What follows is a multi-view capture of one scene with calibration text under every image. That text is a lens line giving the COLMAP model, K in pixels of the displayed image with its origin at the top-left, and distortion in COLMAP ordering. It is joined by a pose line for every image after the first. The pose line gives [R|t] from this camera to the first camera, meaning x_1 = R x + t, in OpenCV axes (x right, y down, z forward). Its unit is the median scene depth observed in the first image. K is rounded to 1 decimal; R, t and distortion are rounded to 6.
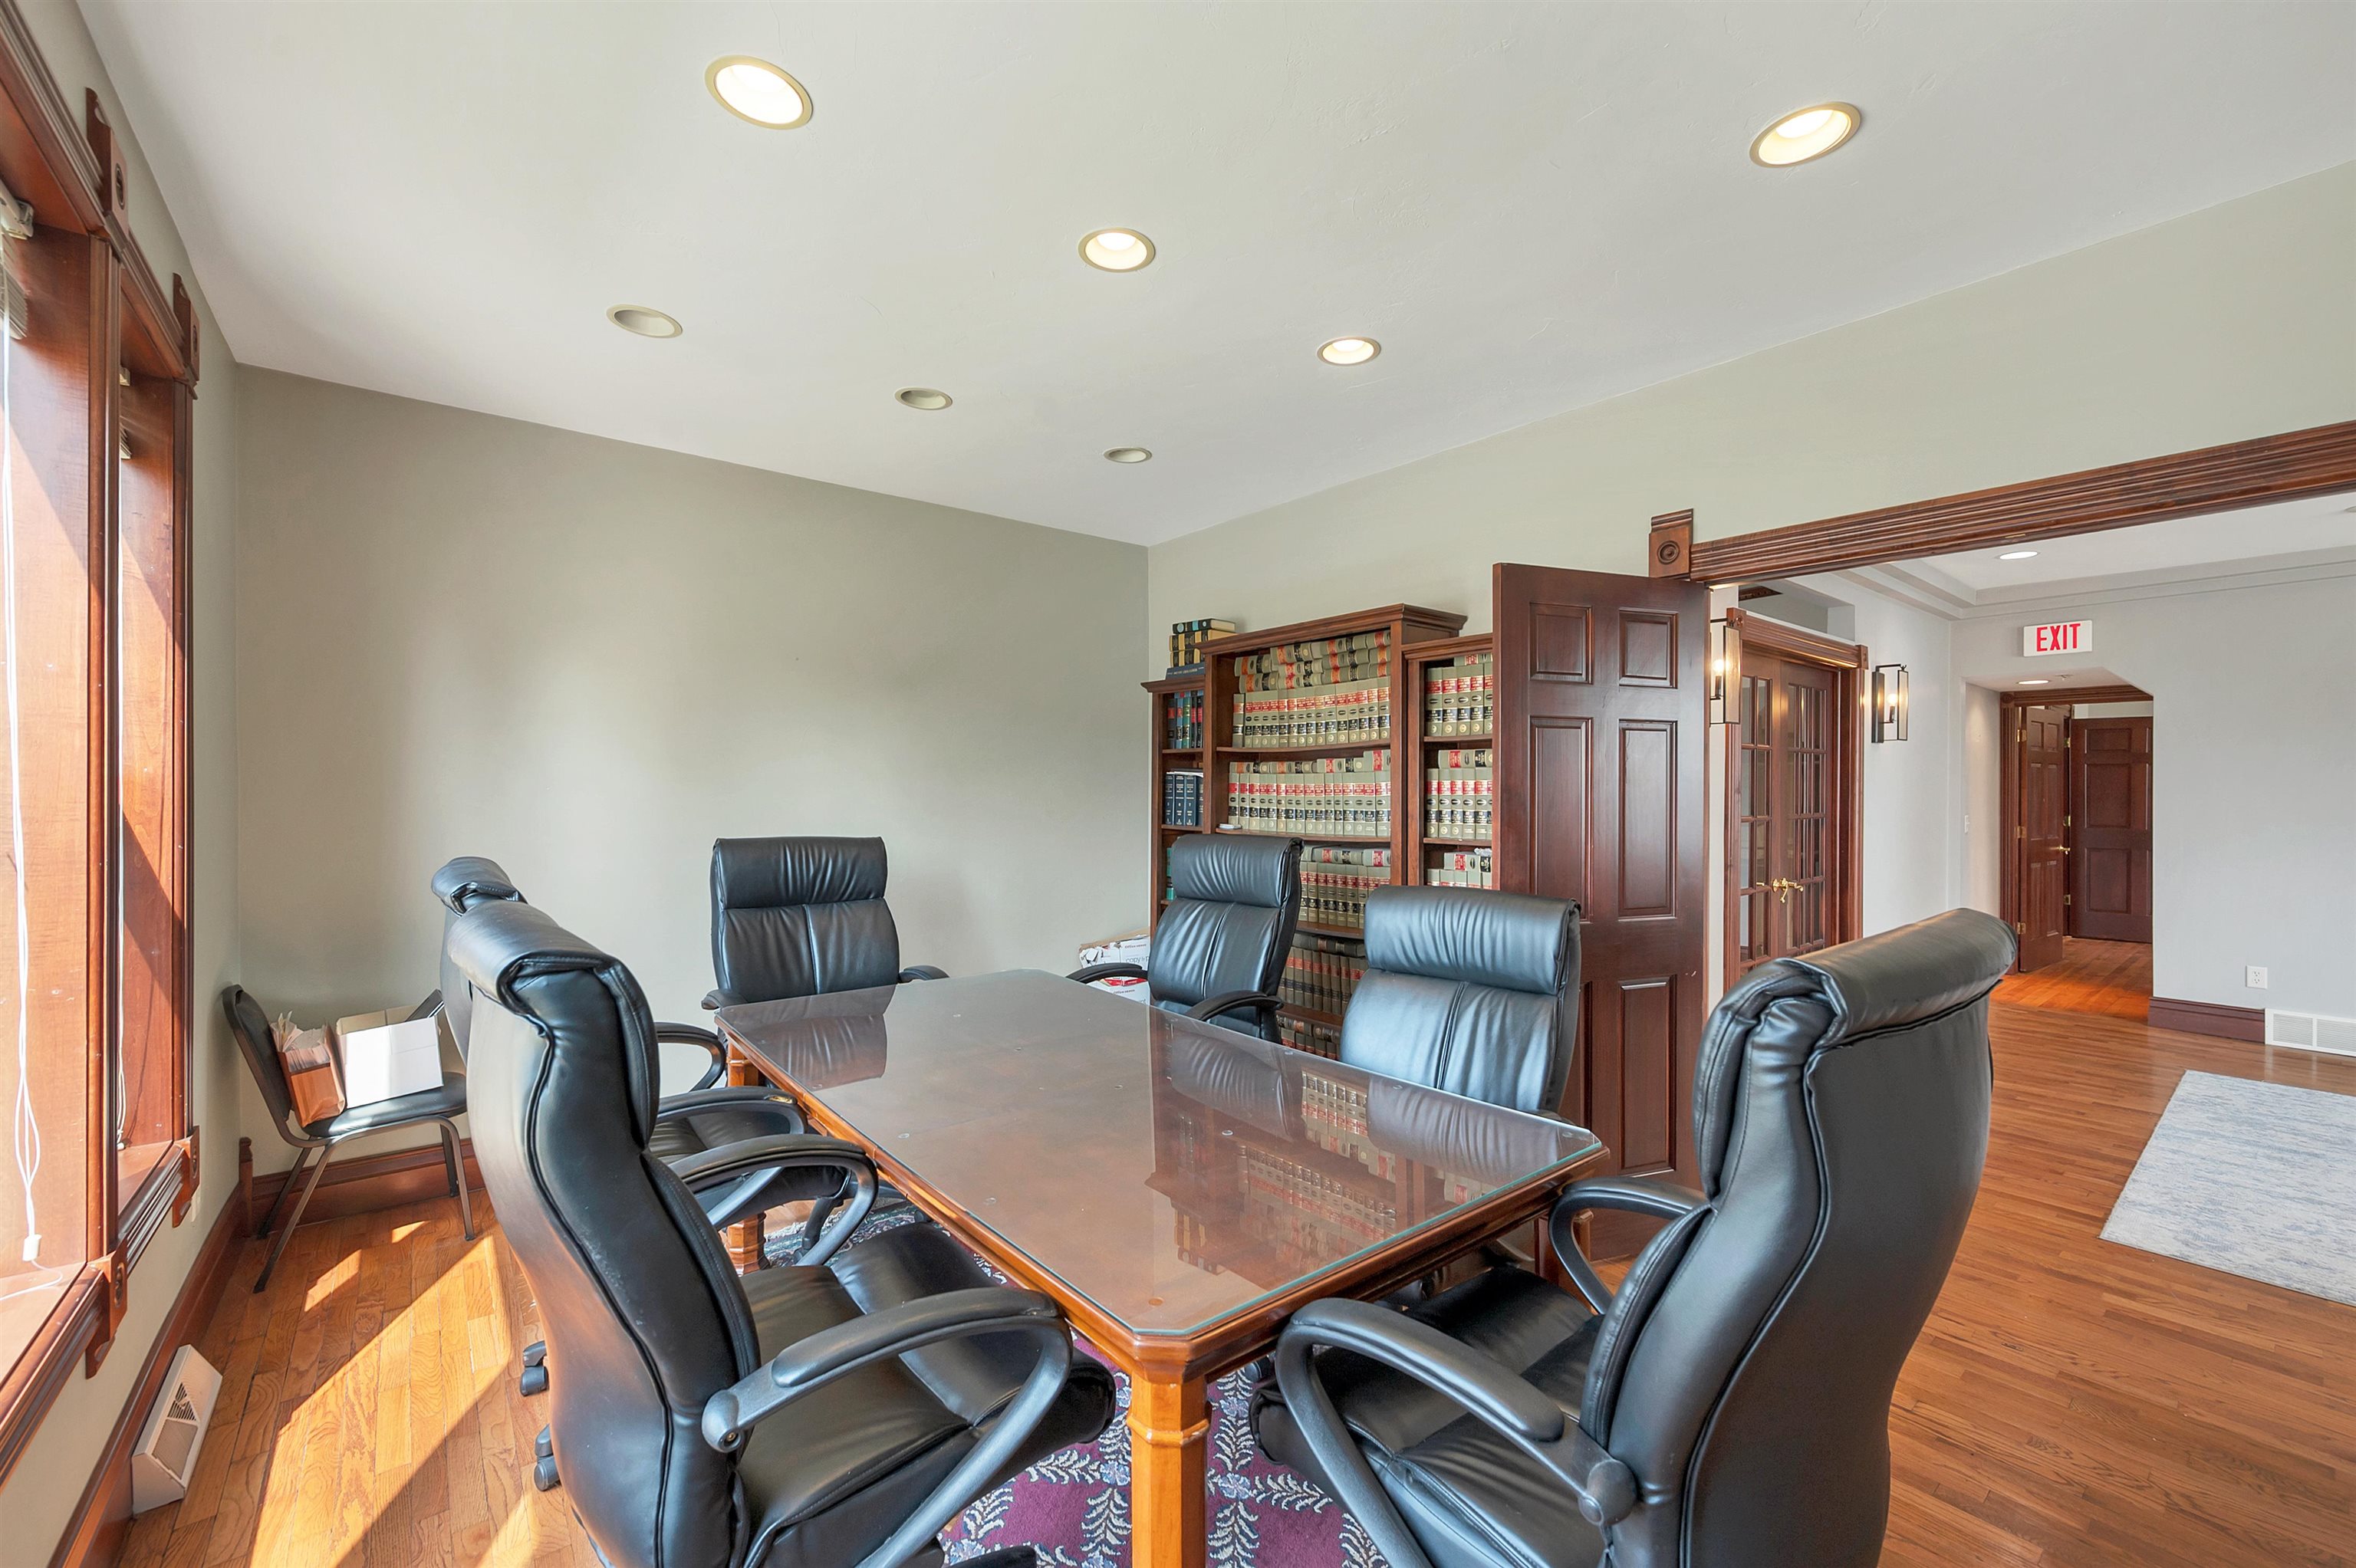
lens RADIAL K [[942.3, 0, 1191.5], [0, 942.3, 793.5], [0, 0, 1]] dist [0.005964, -0.001362]
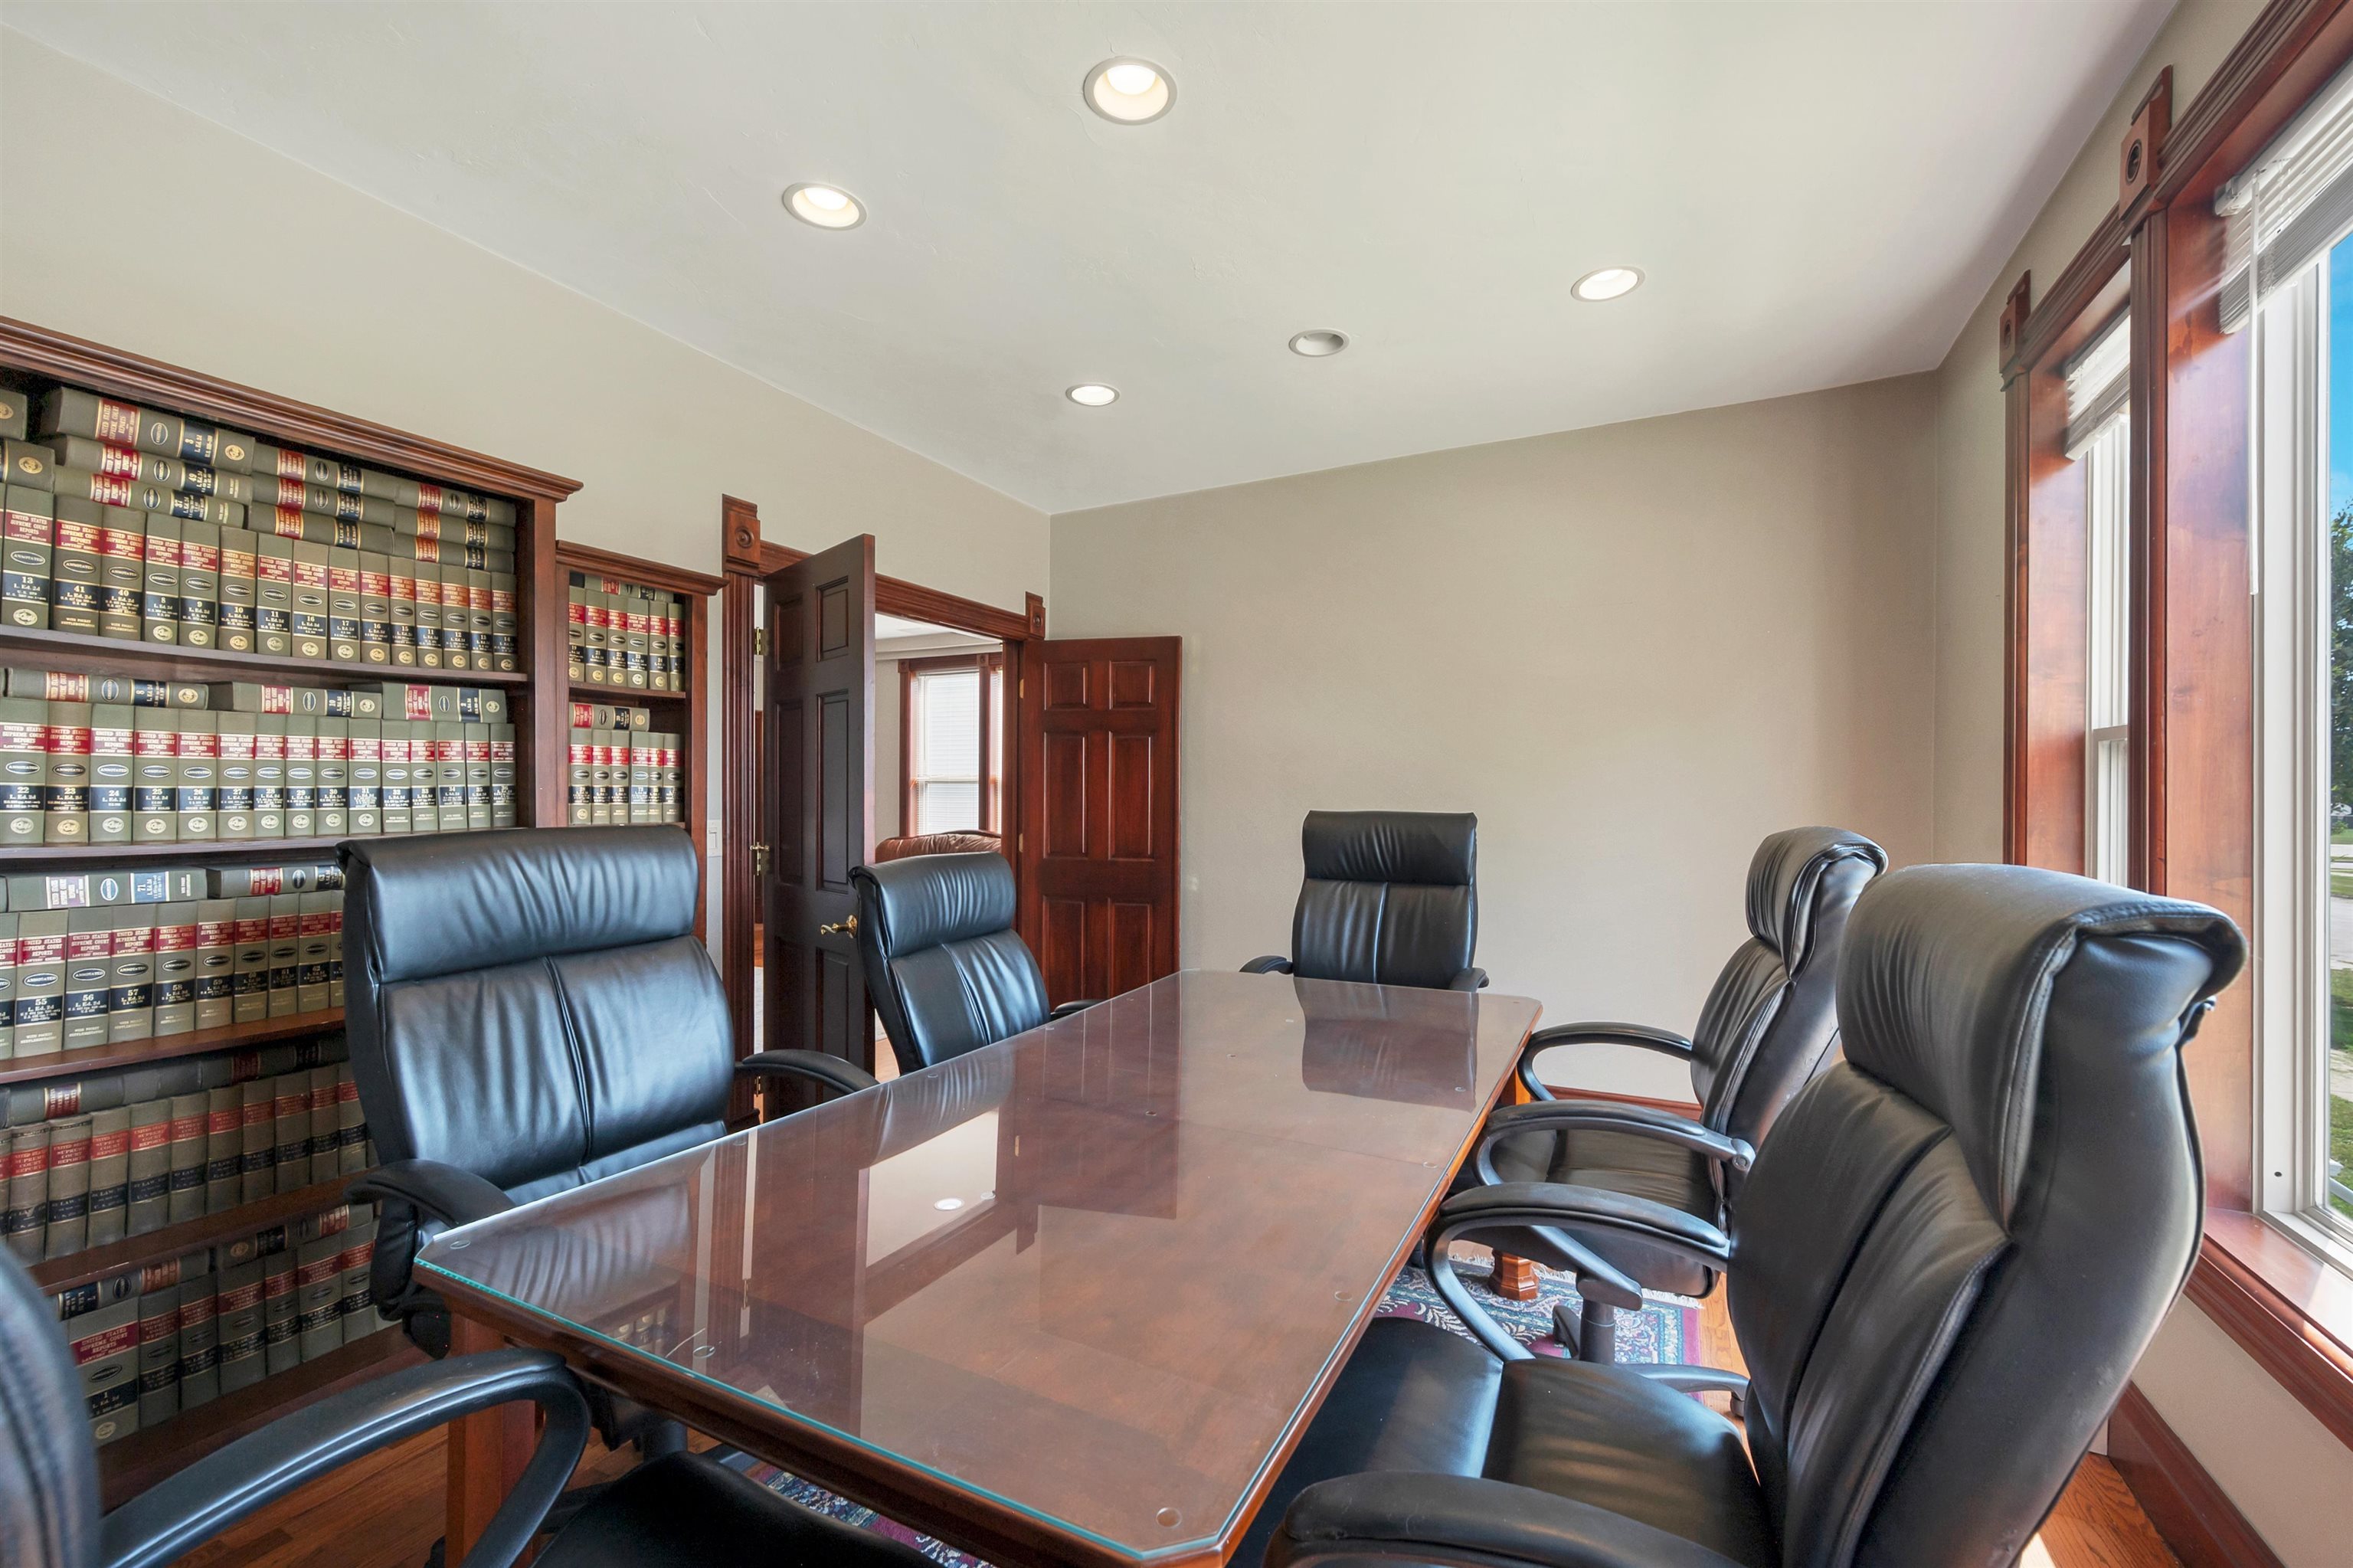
lens RADIAL K [[941.2, 0, 1195.3], [0, 941.2, 796.1], [0, 0, 1]] dist [0.005964, -0.001362]
pose [[-0.423327, -0.002232, 0.905974, -0.367707], [-0.003944, 0.999992, 0.000620, 0.014762], [-0.905969, -0.003311, -0.423332, 0.560679]]
